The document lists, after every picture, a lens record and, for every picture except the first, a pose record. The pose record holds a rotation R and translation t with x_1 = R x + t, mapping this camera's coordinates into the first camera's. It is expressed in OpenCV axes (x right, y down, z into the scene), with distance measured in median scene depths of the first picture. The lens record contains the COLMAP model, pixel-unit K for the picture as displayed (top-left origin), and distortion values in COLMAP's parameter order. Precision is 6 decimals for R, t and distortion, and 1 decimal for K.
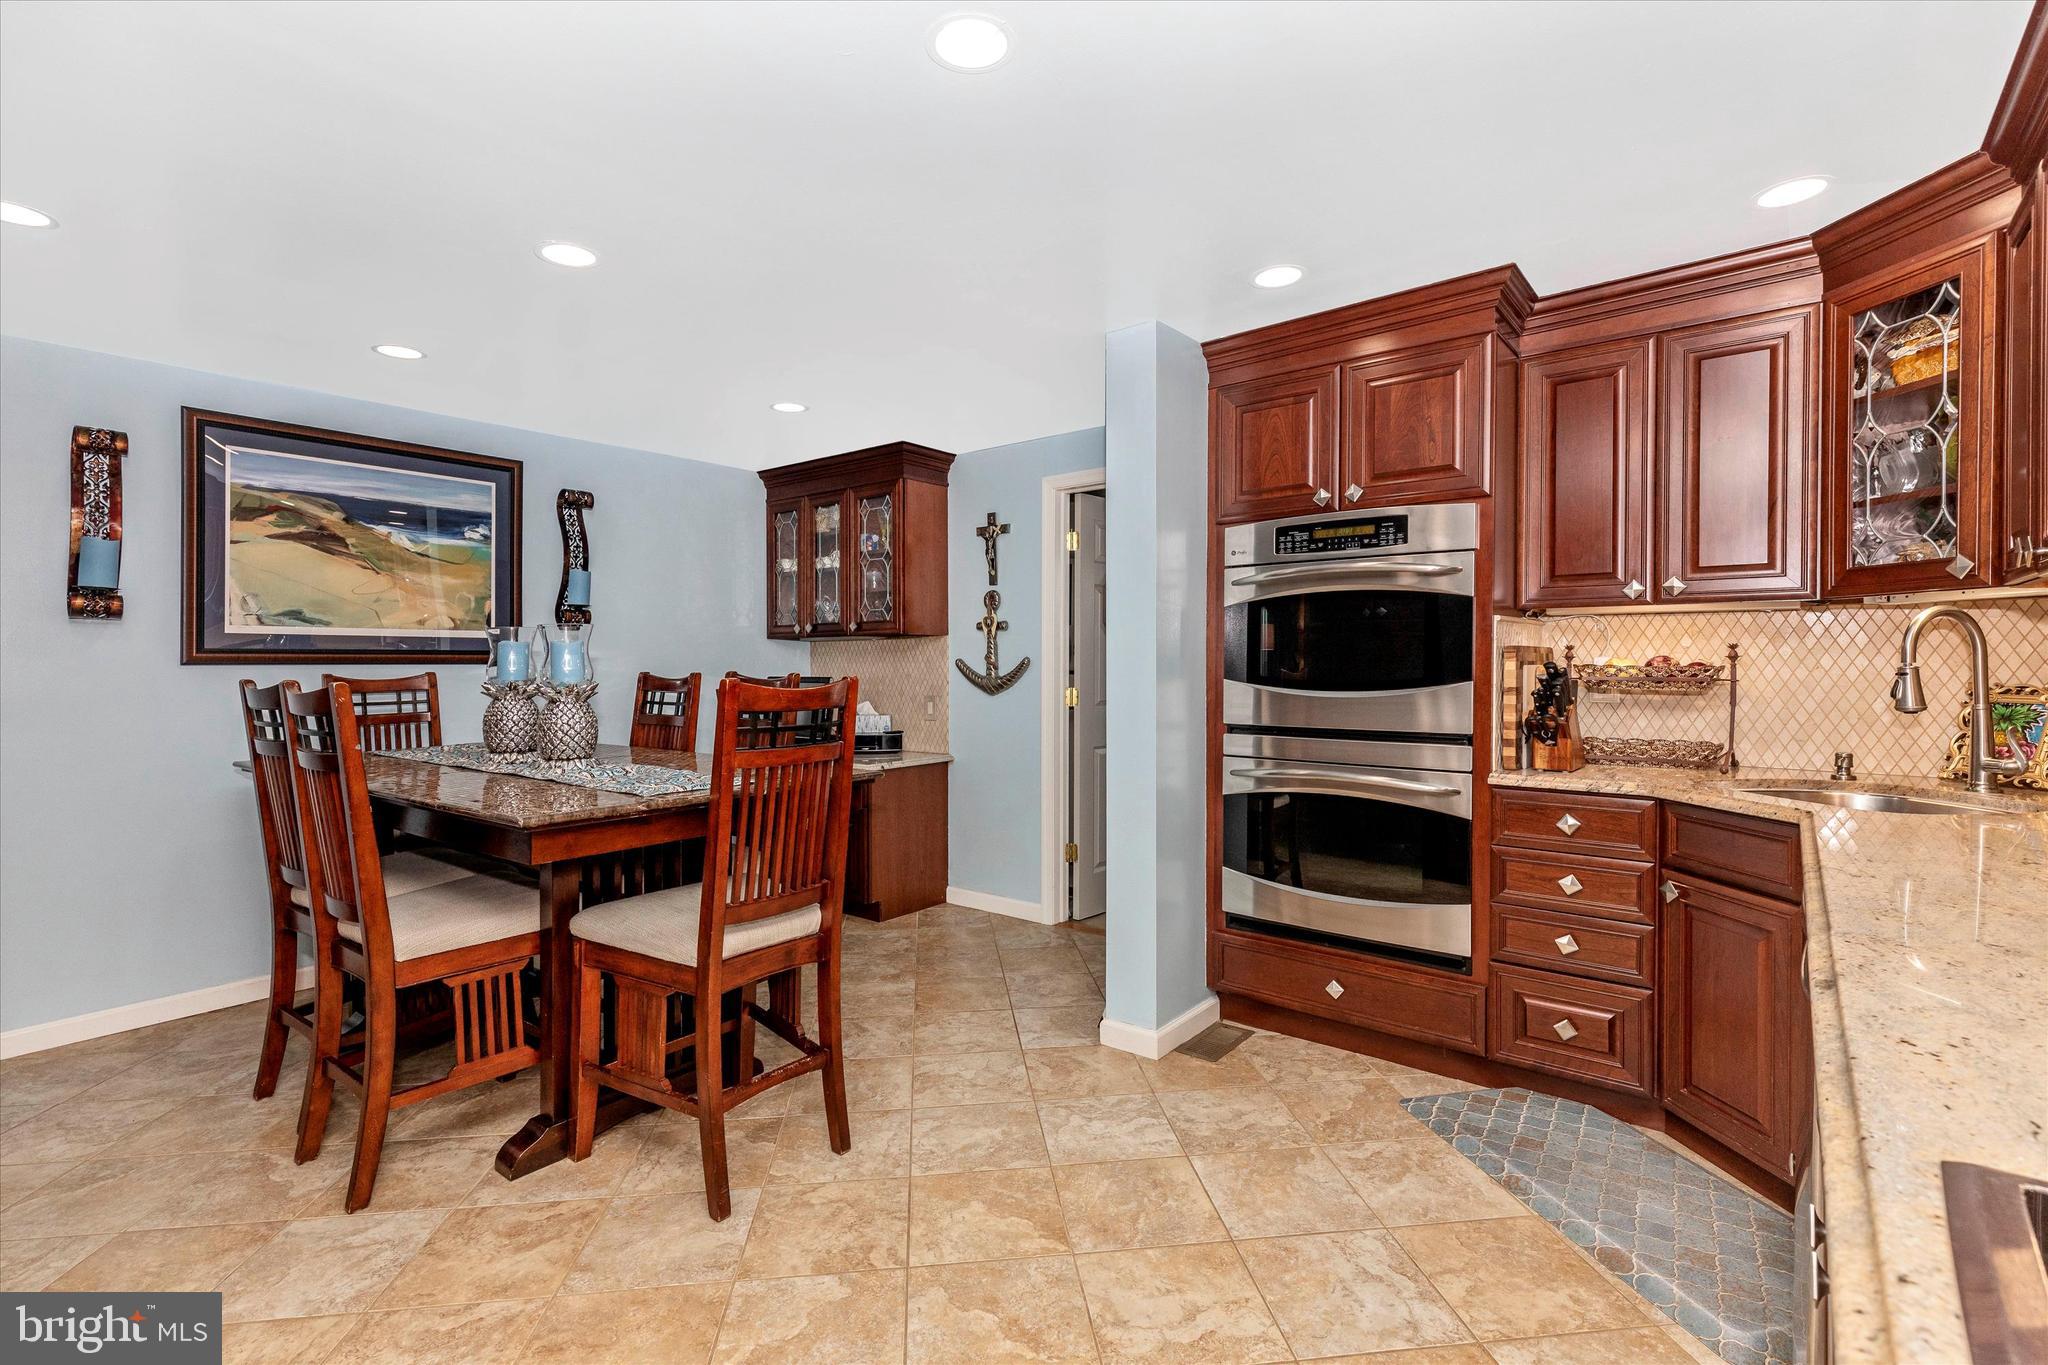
lens RADIAL K [[921.1, 0, 1020.9], [0, 921.1, 665.2], [0, 0, 1]] dist [0.004606, 0.000844]
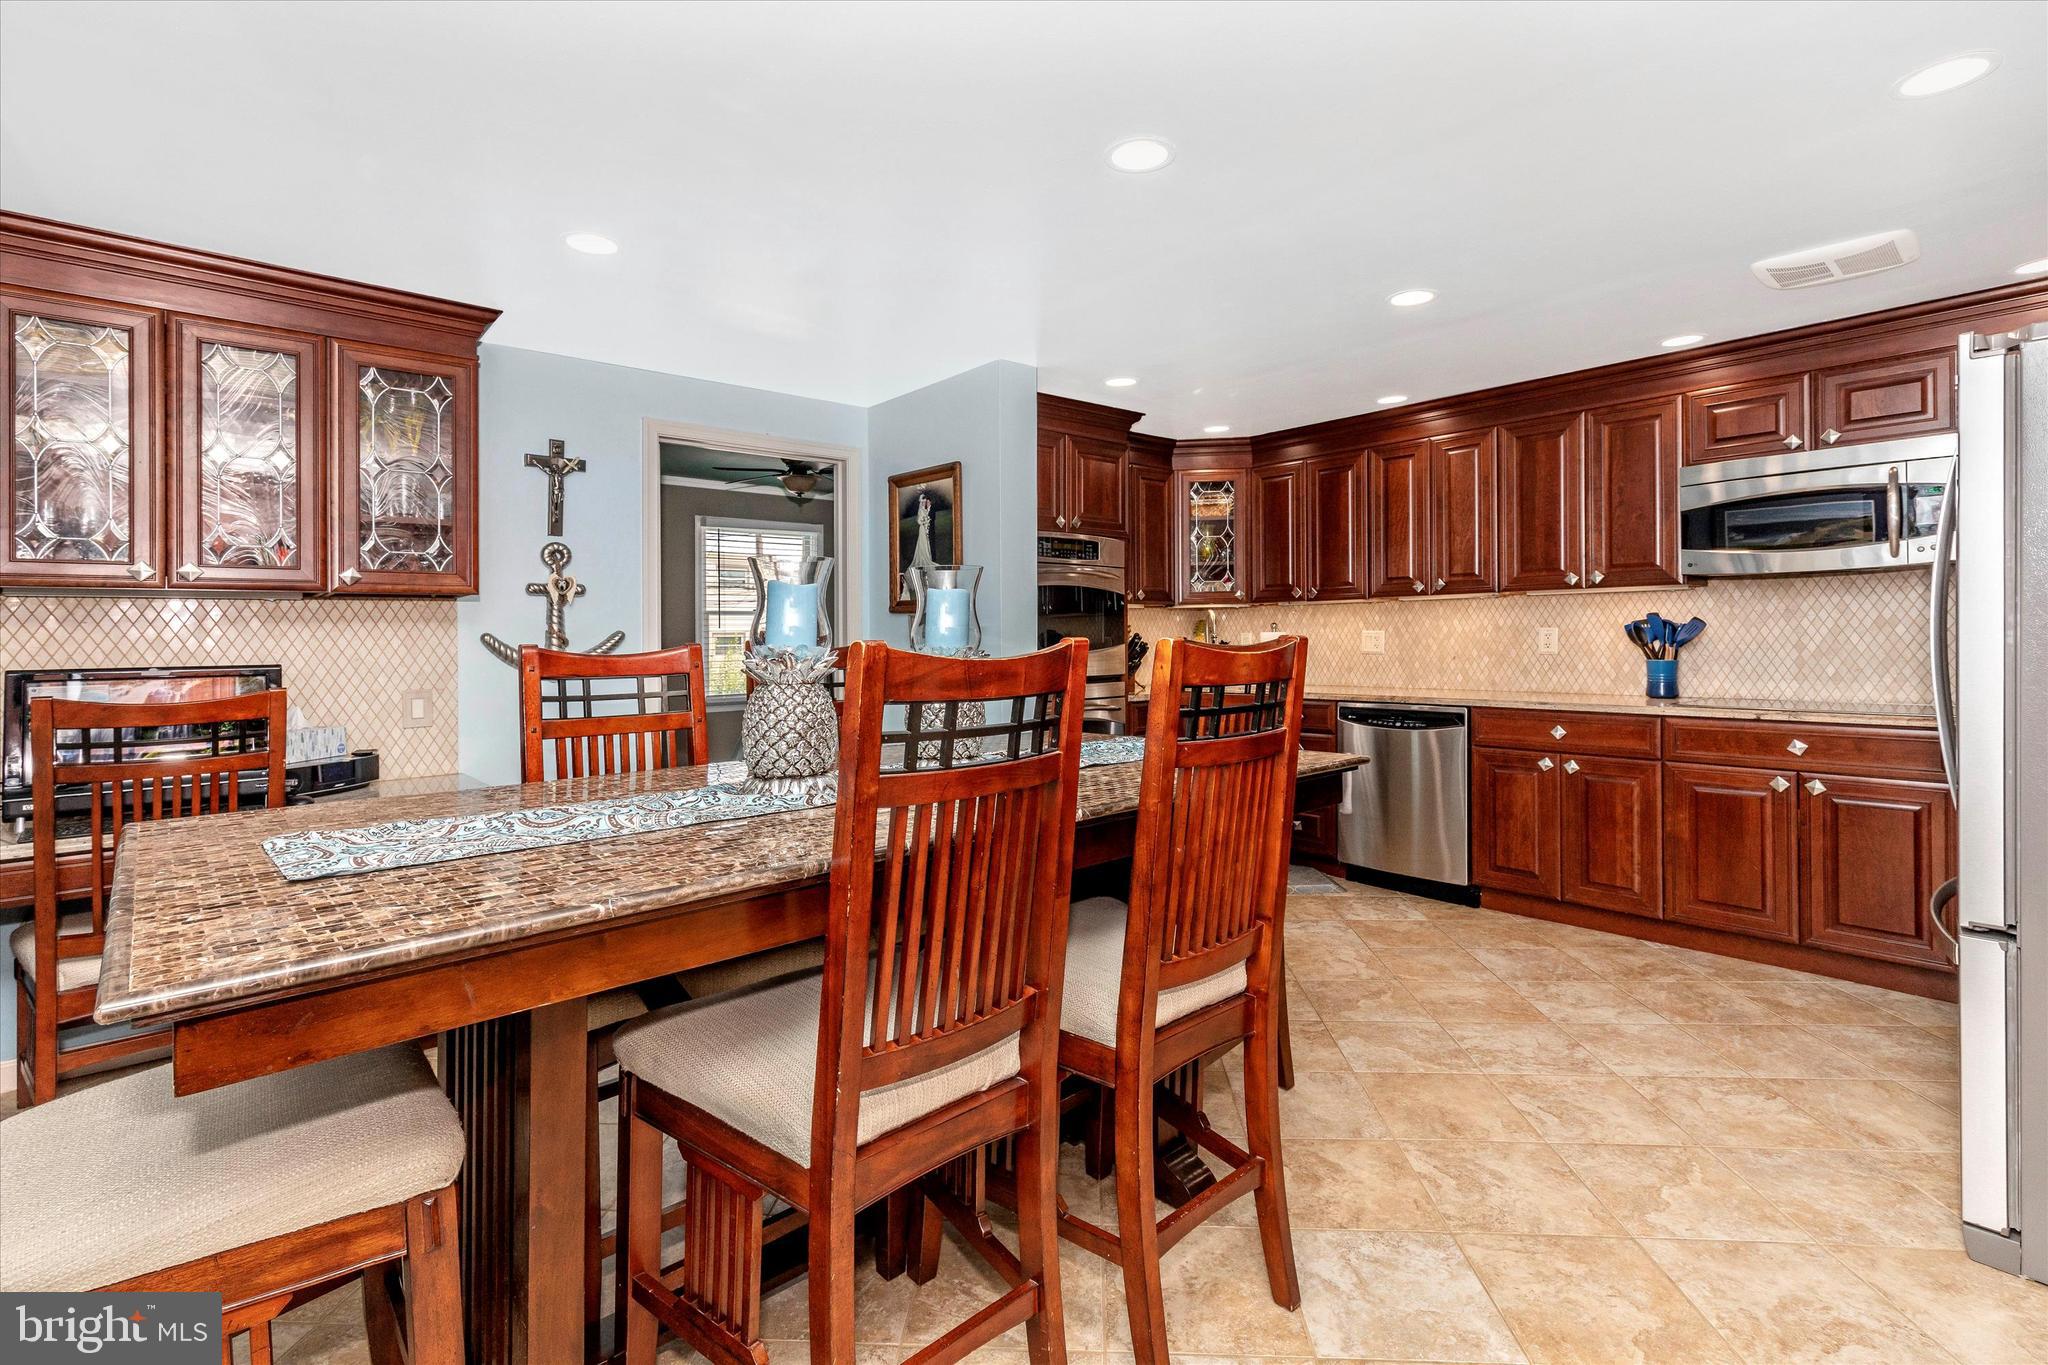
lens RADIAL K [[921.1, 0, 990.0], [0, 921.1, 658.0], [0, 0, 1]] dist [0.004606, 0.000844]
pose [[0.214075, -0.014320, 0.976712, -1.121657], [0.019806, 0.999751, 0.010317, 0.019784], [-0.976616, 0.017136, 0.214306, 0.783925]]
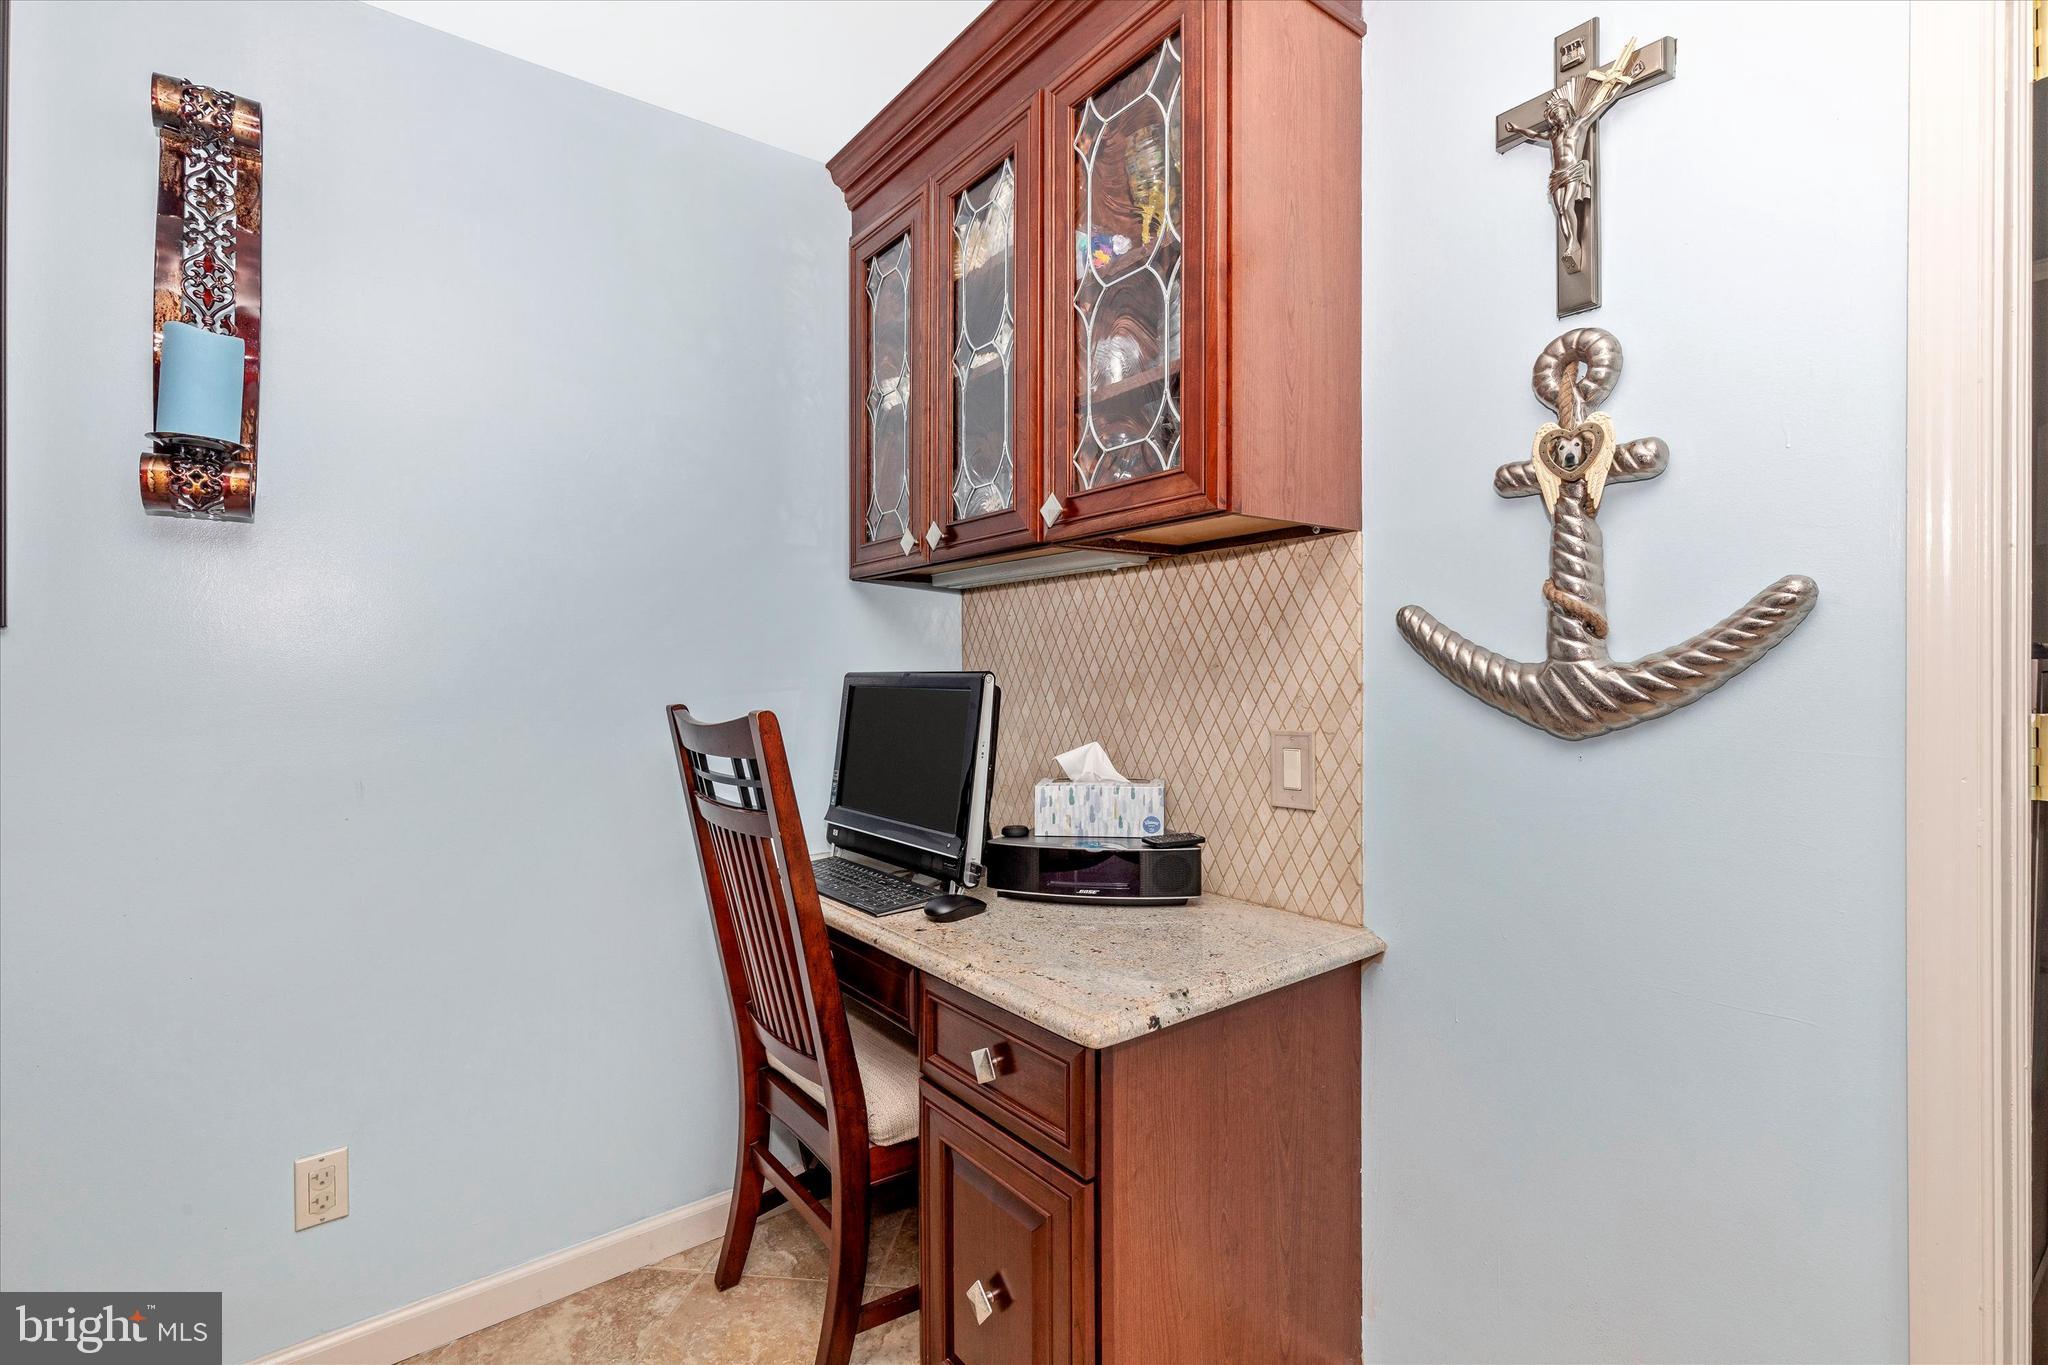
lens RADIAL K [[960.8, 0, 1026.0], [0, 960.8, 662.1], [0, 0, 1]] dist [0.019622, -0.001173]
pose [[0.974795, -0.002765, -0.223087, -0.194611], [-0.000284, 0.999907, -0.013637, 0.024059], [0.223104, 0.013357, 0.974703, 1.122907]]
